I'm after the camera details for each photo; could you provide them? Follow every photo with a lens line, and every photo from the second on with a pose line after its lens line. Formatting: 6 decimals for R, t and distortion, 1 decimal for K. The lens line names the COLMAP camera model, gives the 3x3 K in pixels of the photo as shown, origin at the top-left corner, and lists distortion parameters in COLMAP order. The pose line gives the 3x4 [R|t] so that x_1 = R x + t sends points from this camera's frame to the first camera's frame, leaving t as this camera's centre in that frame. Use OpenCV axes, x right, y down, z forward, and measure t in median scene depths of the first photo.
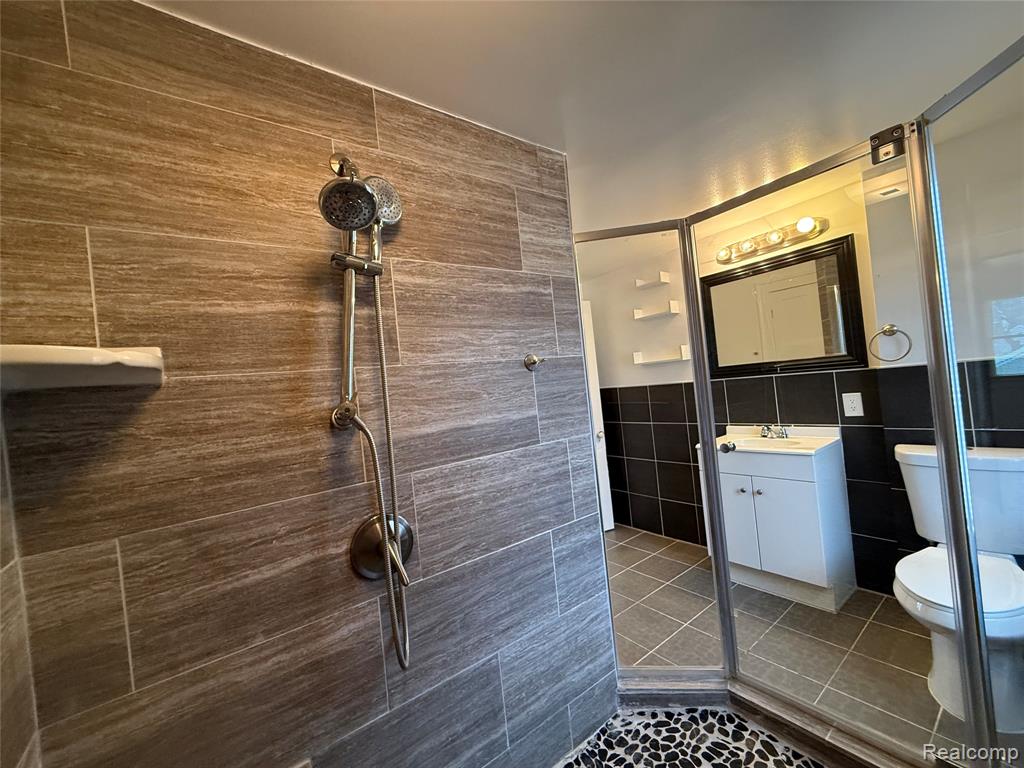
lens RADIAL K [[405.9, 0, 512.4], [0, 405.9, 384.7], [0, 0, 1]] dist [0.000489, -0.000081]
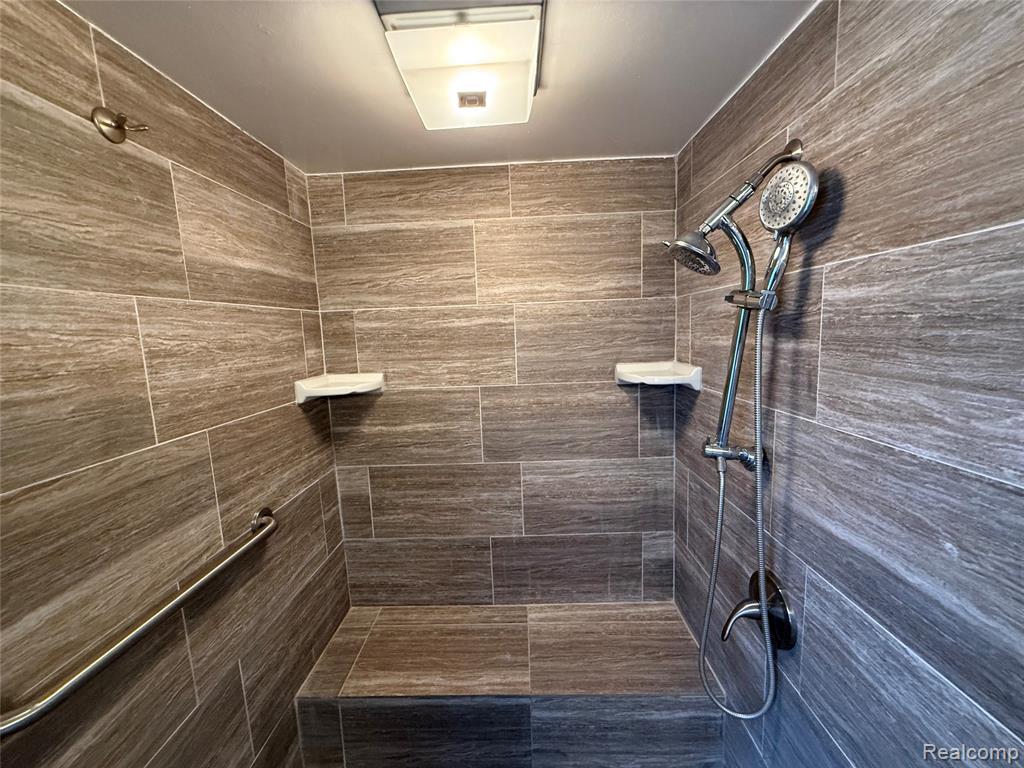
lens RADIAL K [[405.9, 0, 509.2], [0, 405.9, 383.4], [0, 0, 1]] dist [0.000489, -0.000081]
pose [[-0.602084, 0.224617, -0.766186, 0.543032], [0.103030, 0.973447, 0.204415, -0.297441], [0.791757, 0.044135, -0.609239, 0.956490]]
